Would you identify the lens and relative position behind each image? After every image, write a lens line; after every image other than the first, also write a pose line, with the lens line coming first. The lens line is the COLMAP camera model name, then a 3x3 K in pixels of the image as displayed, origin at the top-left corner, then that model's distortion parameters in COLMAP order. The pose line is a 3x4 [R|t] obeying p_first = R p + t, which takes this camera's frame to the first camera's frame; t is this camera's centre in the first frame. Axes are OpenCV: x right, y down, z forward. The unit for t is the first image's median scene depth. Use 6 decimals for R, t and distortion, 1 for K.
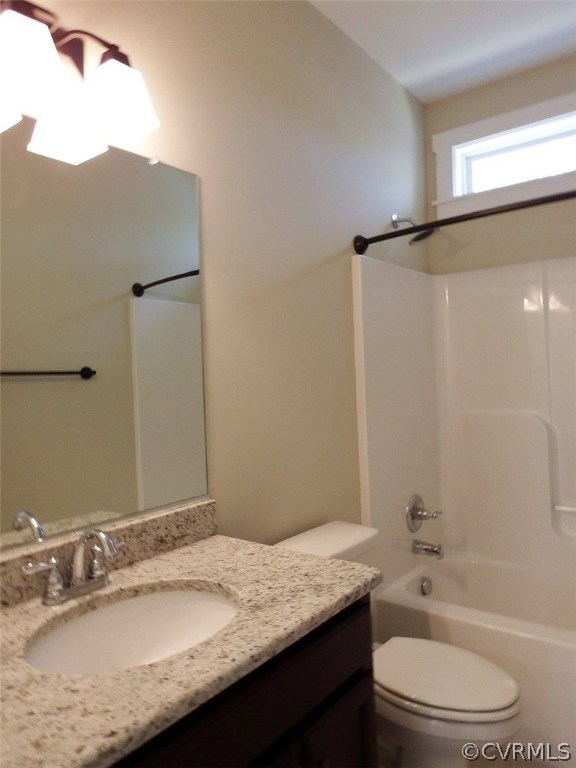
lens RADIAL K [[549.6, 0, 291.7], [0, 549.6, 382.9], [0, 0, 1]] dist [-0.020115, 0.008157]
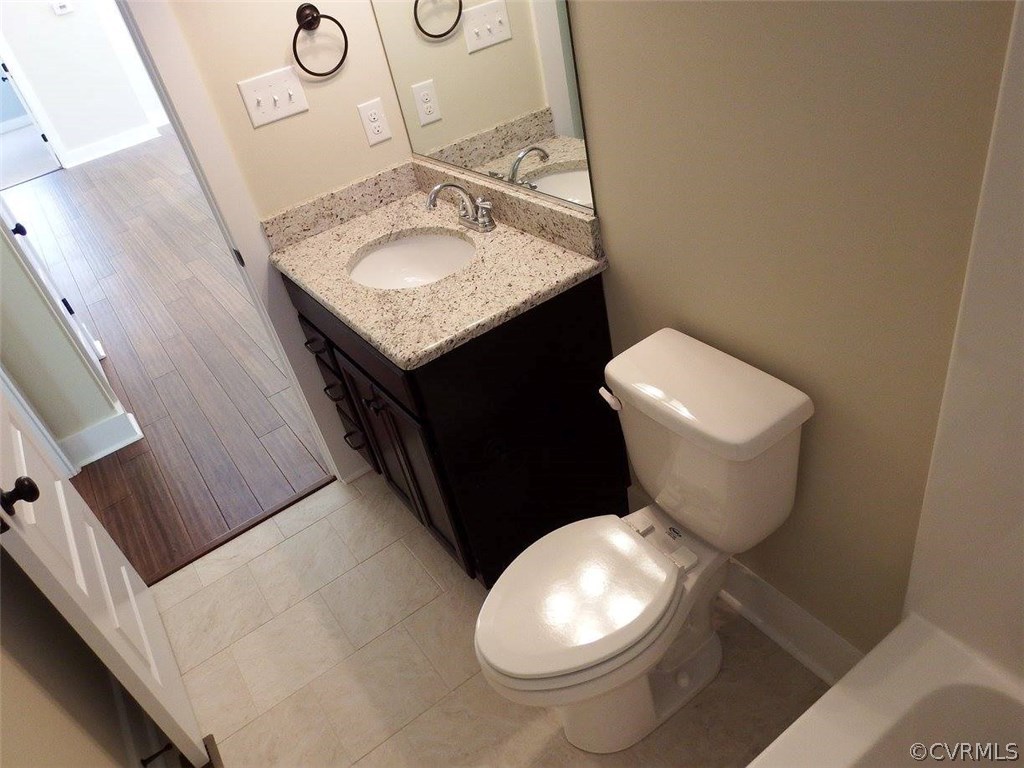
lens RADIAL K [[732.8, 0, 513.5], [0, 732.8, 385.0], [0, 0, 1]] dist [-0.020115, 0.008157]
pose [[-0.288007, 0.624845, -0.725687, 0.564194], [0.189940, 0.780014, 0.596240, -0.177594], [0.938602, 0.033884, -0.343333, 0.875345]]
